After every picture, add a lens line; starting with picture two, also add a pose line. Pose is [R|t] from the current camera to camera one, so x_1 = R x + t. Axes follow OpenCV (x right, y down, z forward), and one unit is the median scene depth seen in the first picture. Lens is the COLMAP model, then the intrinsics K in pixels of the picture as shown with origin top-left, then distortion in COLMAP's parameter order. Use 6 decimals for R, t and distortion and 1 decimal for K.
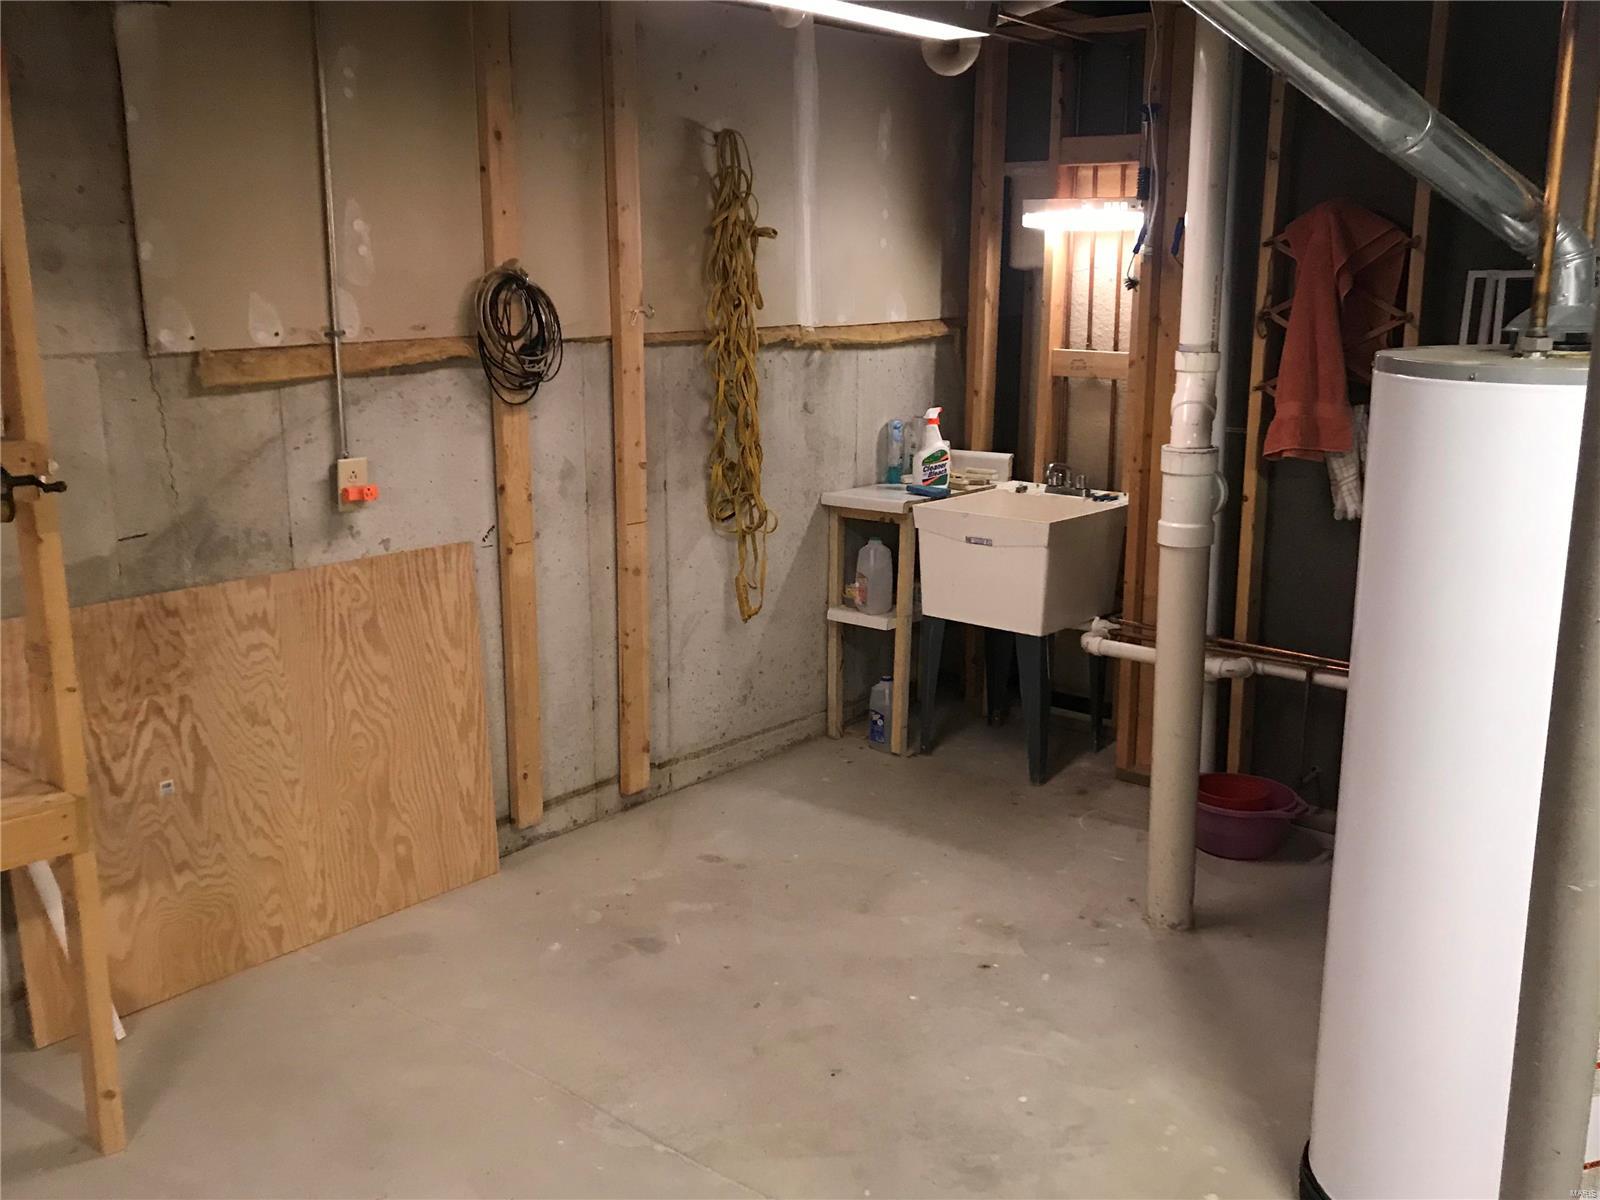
lens RADIAL K [[1503.0, 0, 800.0], [0, 1503.0, 600.0], [0, 0, 1]] dist [0.126482, -0.442404]
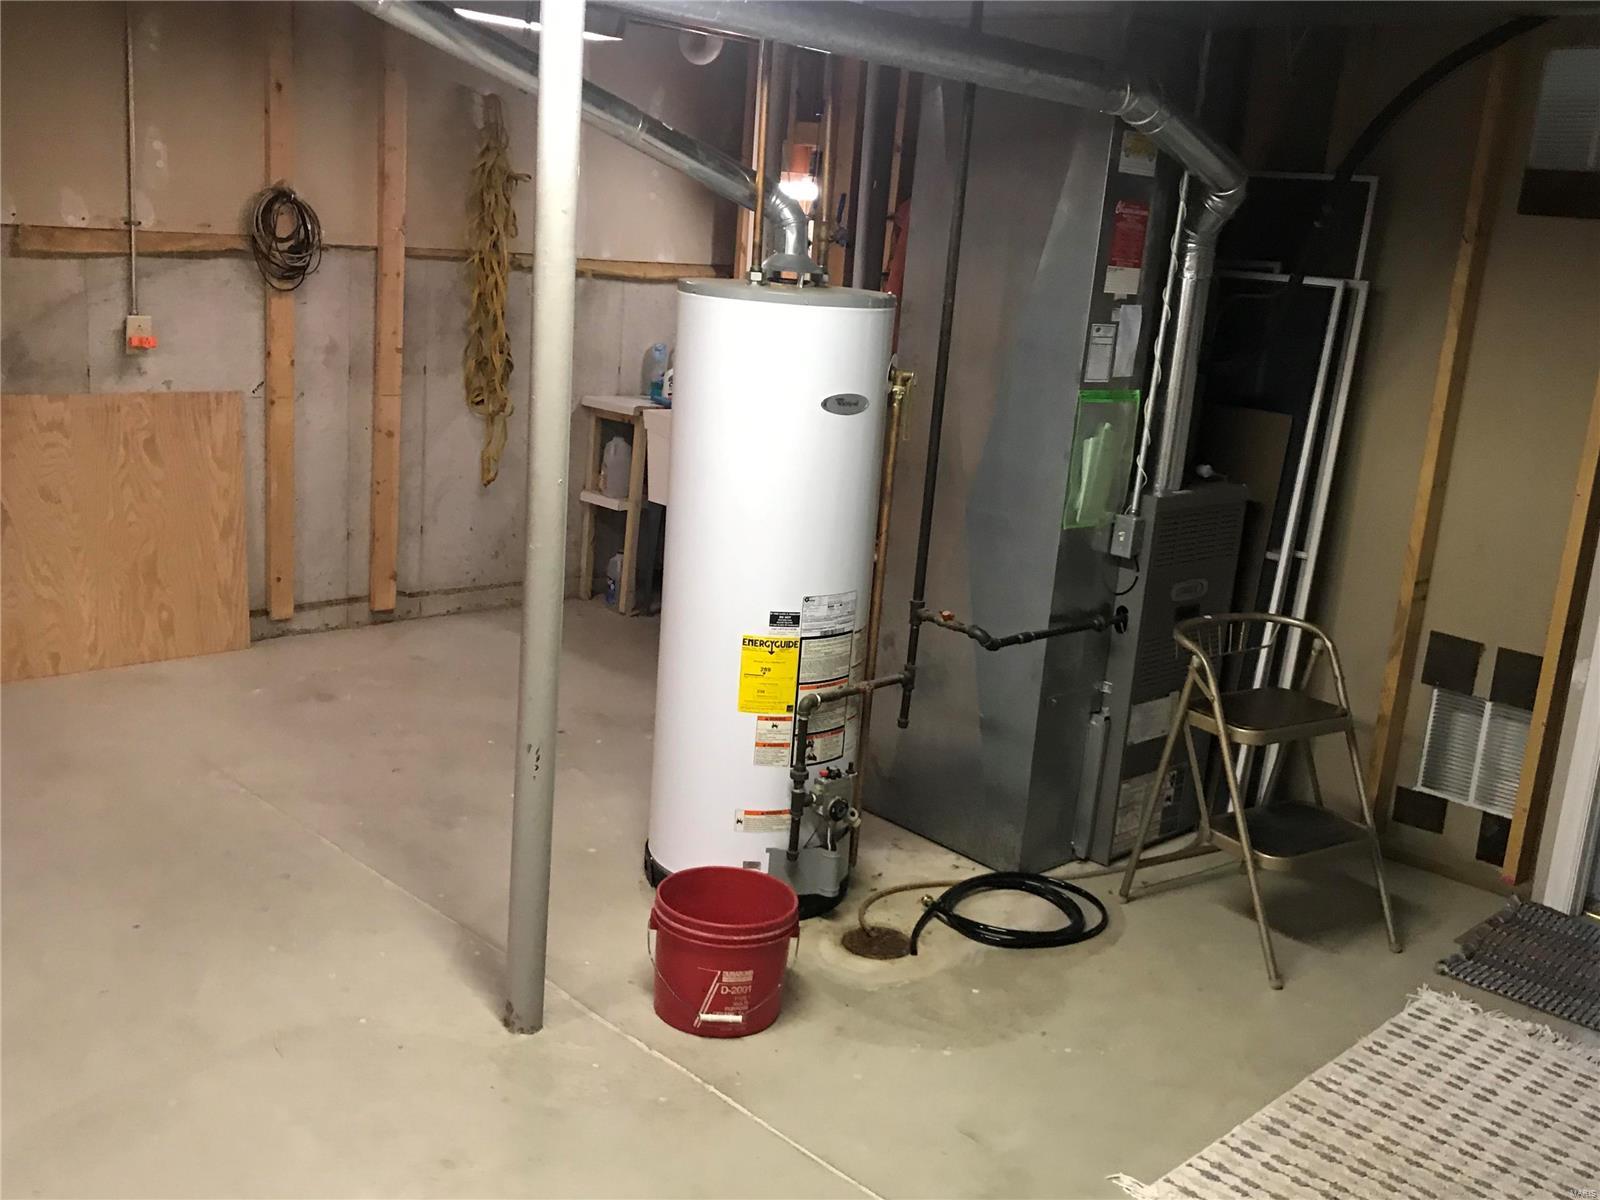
lens RADIAL K [[1550.4, 0, 800.0], [0, 1550.4, 600.0], [0, 0, 1]] dist [-0.006814, -0.016864]
pose [[0.993847, 0.094654, -0.057522, 0.361158], [-0.093921, 0.995462, 0.015315, 0.075747], [0.058711, -0.009818, 0.998227, -0.320706]]
